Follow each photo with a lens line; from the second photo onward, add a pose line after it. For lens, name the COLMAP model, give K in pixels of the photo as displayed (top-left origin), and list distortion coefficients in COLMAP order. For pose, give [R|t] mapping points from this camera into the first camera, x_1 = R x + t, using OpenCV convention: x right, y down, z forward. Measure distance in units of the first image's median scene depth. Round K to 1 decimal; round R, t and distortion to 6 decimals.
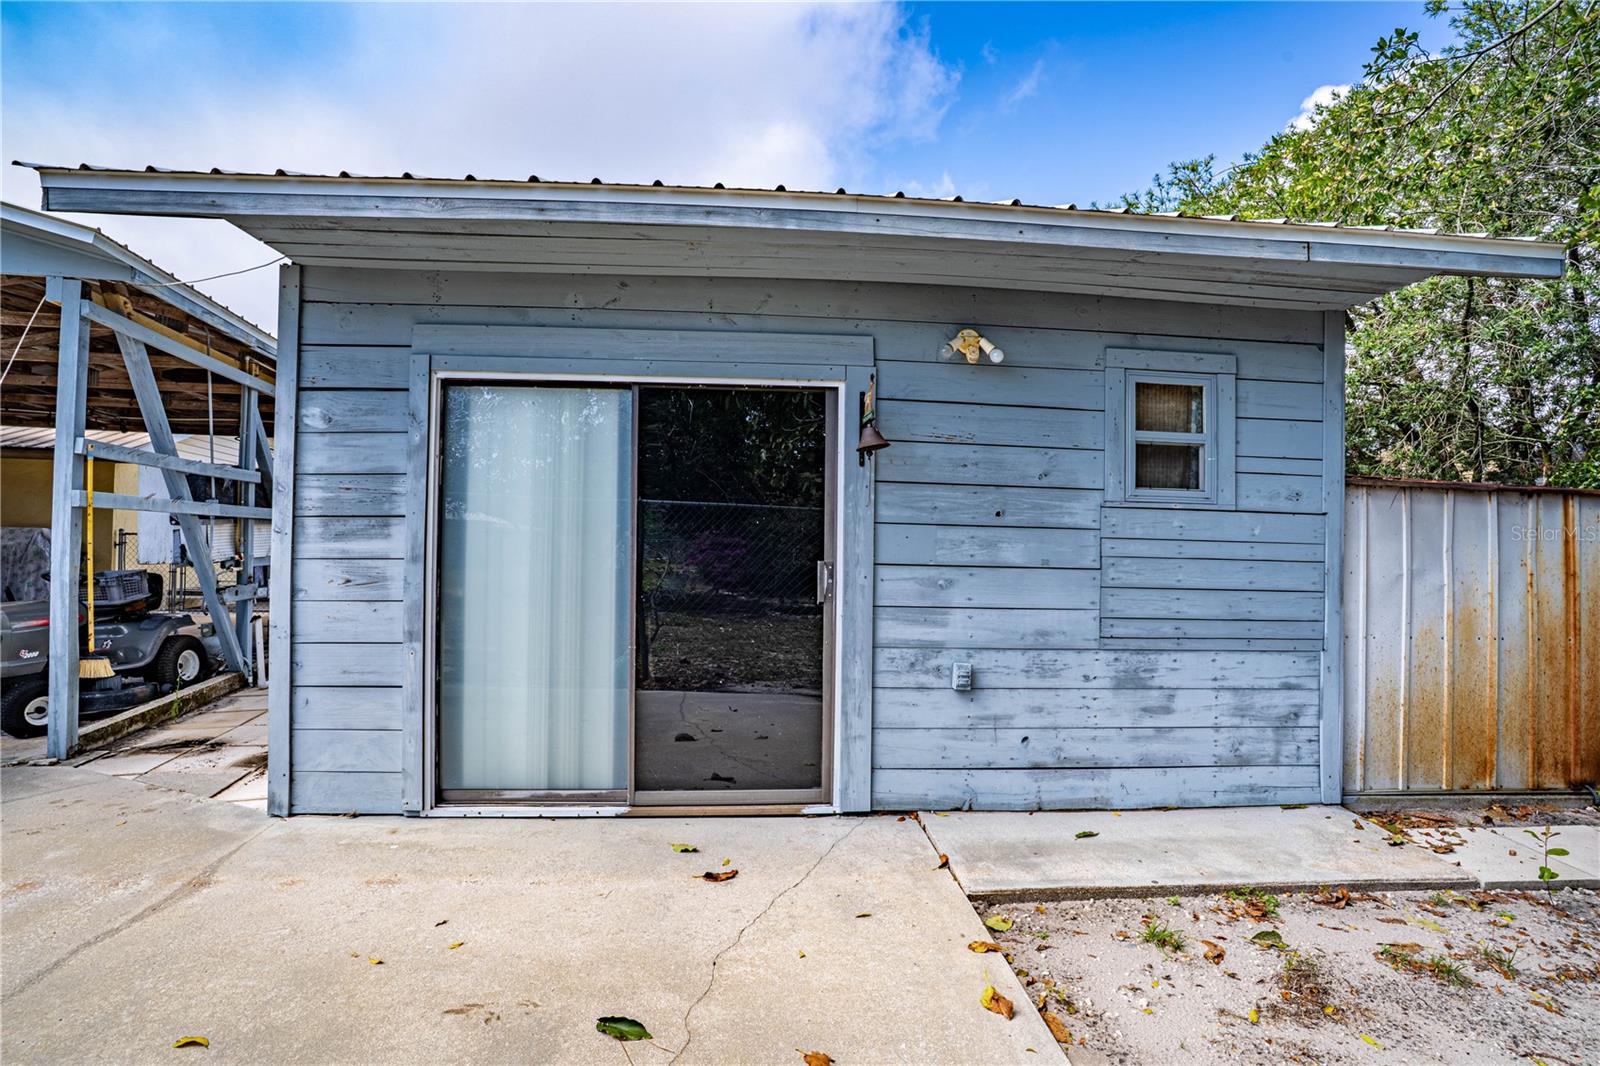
lens RADIAL K [[790.6, 0, 800.0], [0, 790.6, 533.0], [0, 0, 1]] dist [-0.087135, 0.041173]
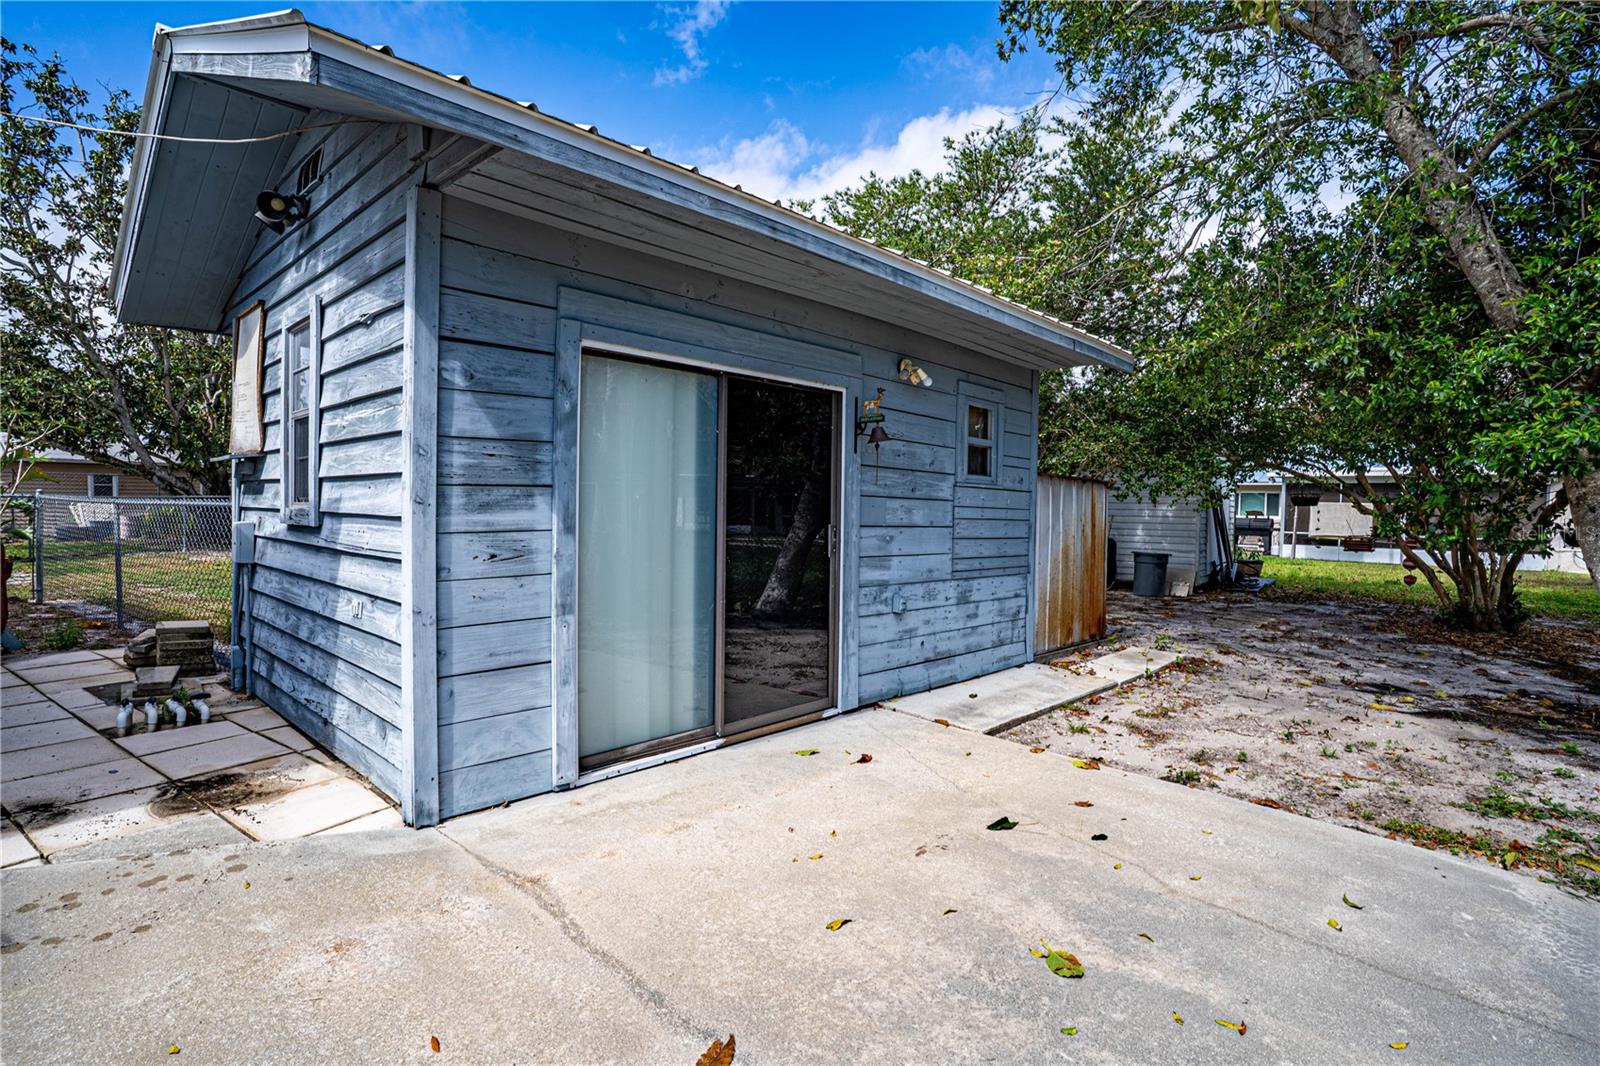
lens RADIAL K [[790.6, 0, 800.0], [0, 790.6, 533.0], [0, 0, 1]] dist [-0.087135, 0.041173]
pose [[0.740746, -0.023833, 0.671362, -0.907158], [-0.016538, 0.998421, 0.053690, -0.020247], [-0.671581, -0.050873, 0.739182, 0.067268]]
